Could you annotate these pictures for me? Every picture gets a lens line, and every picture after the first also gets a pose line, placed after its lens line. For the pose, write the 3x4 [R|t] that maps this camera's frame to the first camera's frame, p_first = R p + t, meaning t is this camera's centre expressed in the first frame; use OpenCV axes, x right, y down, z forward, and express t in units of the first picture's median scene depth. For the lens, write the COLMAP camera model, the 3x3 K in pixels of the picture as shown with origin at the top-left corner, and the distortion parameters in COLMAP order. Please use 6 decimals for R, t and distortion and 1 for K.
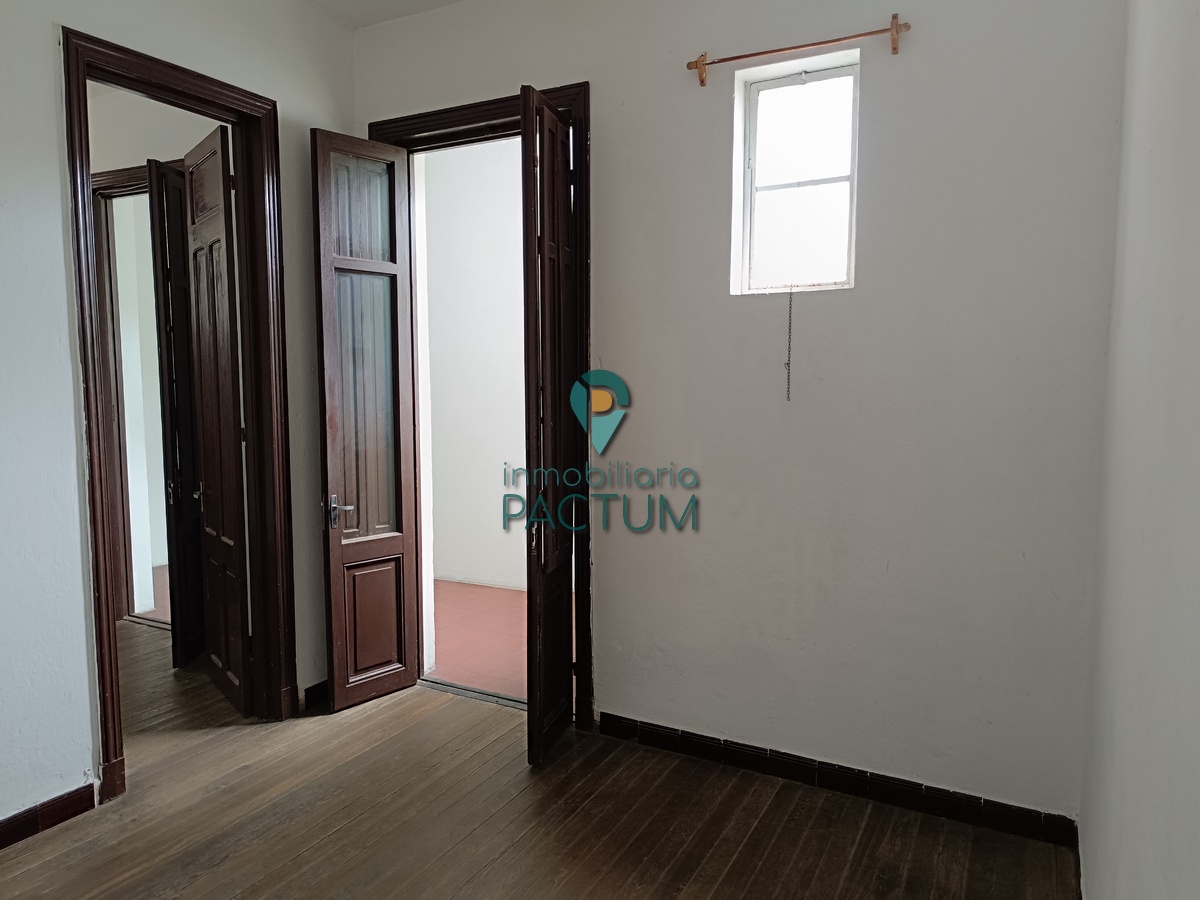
lens RADIAL K [[829.0, 0, 596.3], [0, 829.0, 442.0], [0, 0, 1]] dist [0.002058, -0.000534]
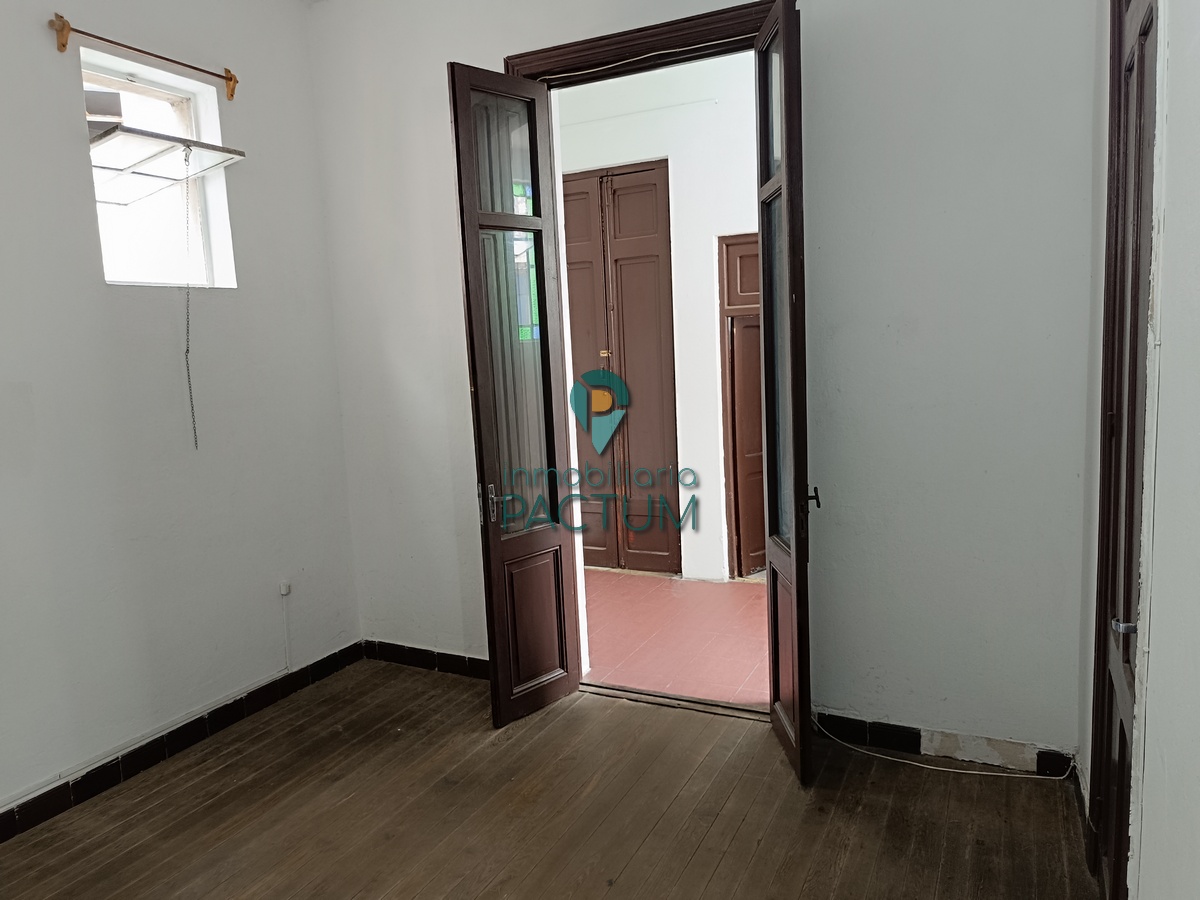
lens RADIAL K [[829.0, 0, 596.3], [0, 829.0, 442.0], [0, 0, 1]] dist [0.002058, -0.000534]
pose [[0.998139, -0.048931, 0.036382, -0.228717], [0.047482, 0.998084, 0.039660, -0.010920], [-0.038253, -0.037858, 0.998551, 0.118495]]
